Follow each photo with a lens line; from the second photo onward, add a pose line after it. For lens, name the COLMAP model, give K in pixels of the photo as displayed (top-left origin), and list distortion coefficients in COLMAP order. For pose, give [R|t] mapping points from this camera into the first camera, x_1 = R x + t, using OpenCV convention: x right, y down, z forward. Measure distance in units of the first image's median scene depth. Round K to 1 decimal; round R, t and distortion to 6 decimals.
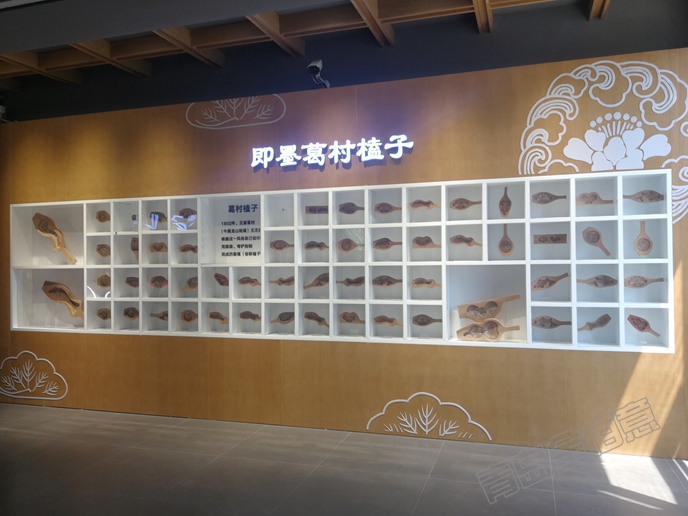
lens RADIAL K [[555.0, 0, 344.0], [0, 555.0, 258.0], [0, 0, 1]] dist [0.056166, -0.079434]
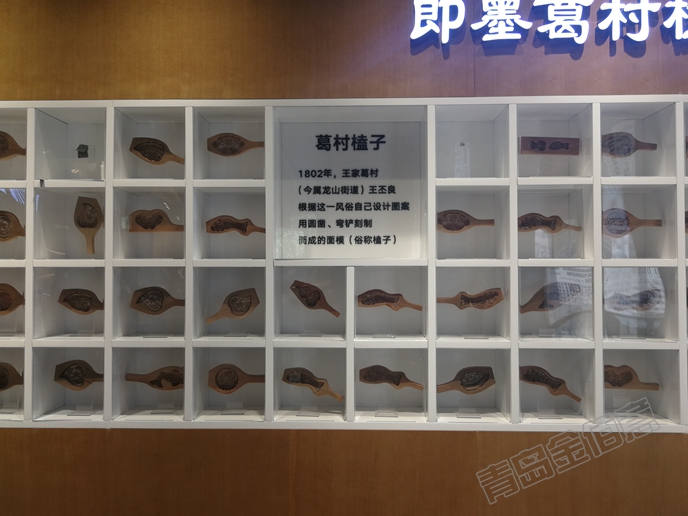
lens RADIAL K [[555.0, 0, 344.0], [0, 555.0, 258.0], [0, 0, 1]] dist [0.056166, -0.079434]
pose [[0.961458, 0.016637, 0.274447, -0.315285], [-0.011999, 0.999756, -0.018569, 0.016579], [-0.274689, 0.014560, 0.961423, 0.557705]]
